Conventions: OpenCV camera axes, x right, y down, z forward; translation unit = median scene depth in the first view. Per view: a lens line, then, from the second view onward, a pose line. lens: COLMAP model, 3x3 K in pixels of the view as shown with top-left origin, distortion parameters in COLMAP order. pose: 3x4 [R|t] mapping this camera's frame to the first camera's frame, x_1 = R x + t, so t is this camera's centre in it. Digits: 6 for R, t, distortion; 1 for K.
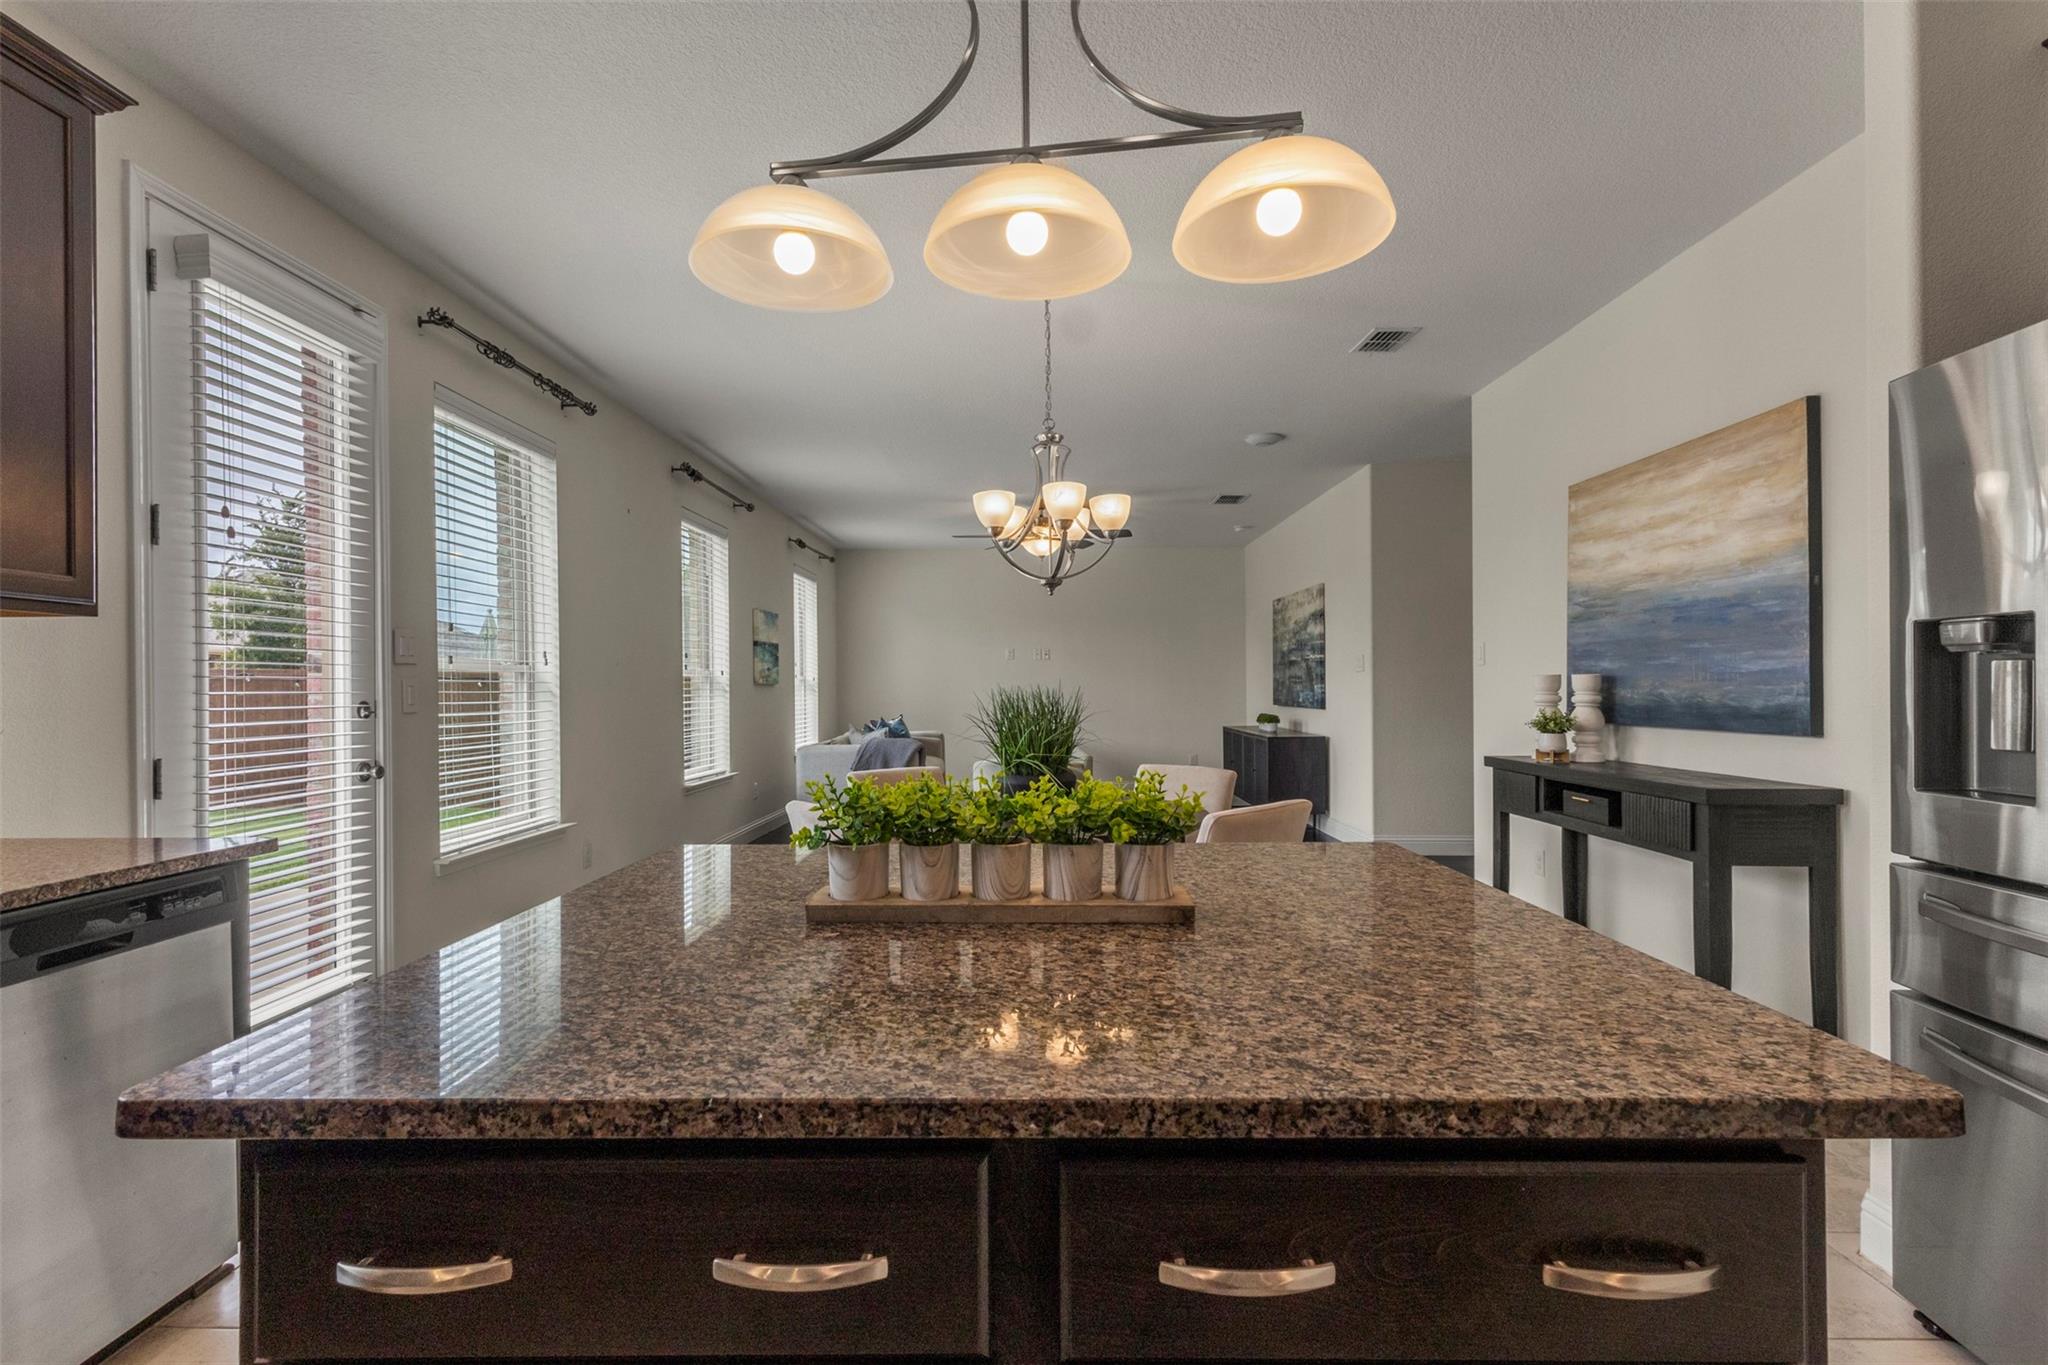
lens RADIAL K [[945.2, 0, 1018.9], [0, 945.2, 688.0], [0, 0, 1]] dist [0.001494, -0.001017]
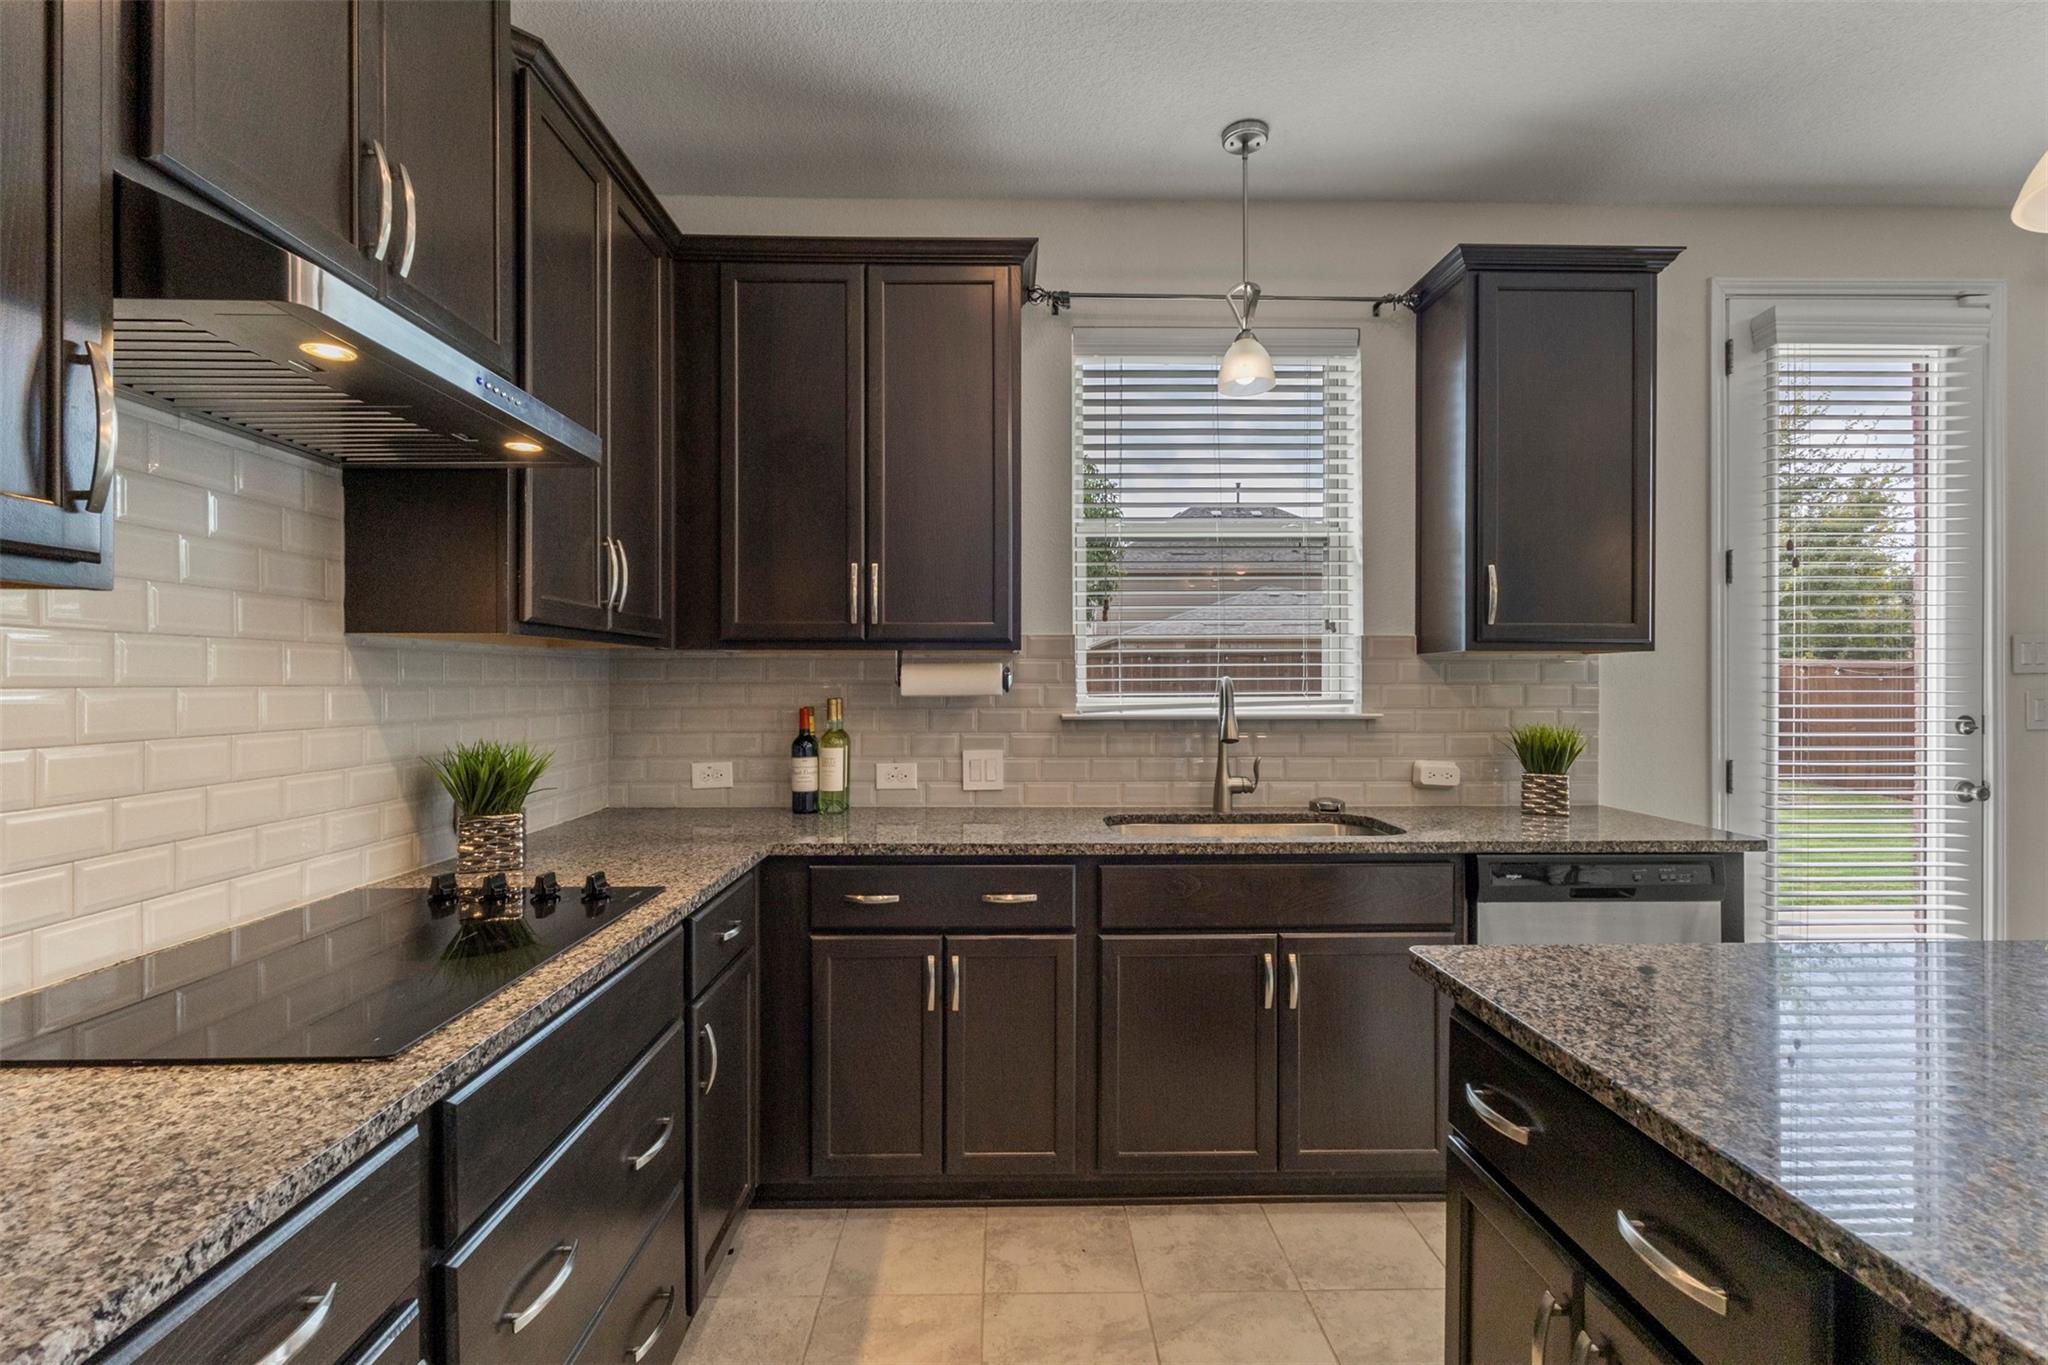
lens RADIAL K [[945.2, 0, 1021.4], [0, 945.2, 681.5], [0, 0, 1]] dist [0.001494, -0.001017]
pose [[0.038250, 0.004856, -0.999256, 0.322976], [-0.000355, 0.999988, 0.004846, -0.038264], [0.999268, 0.000169, 0.038251, 0.055424]]
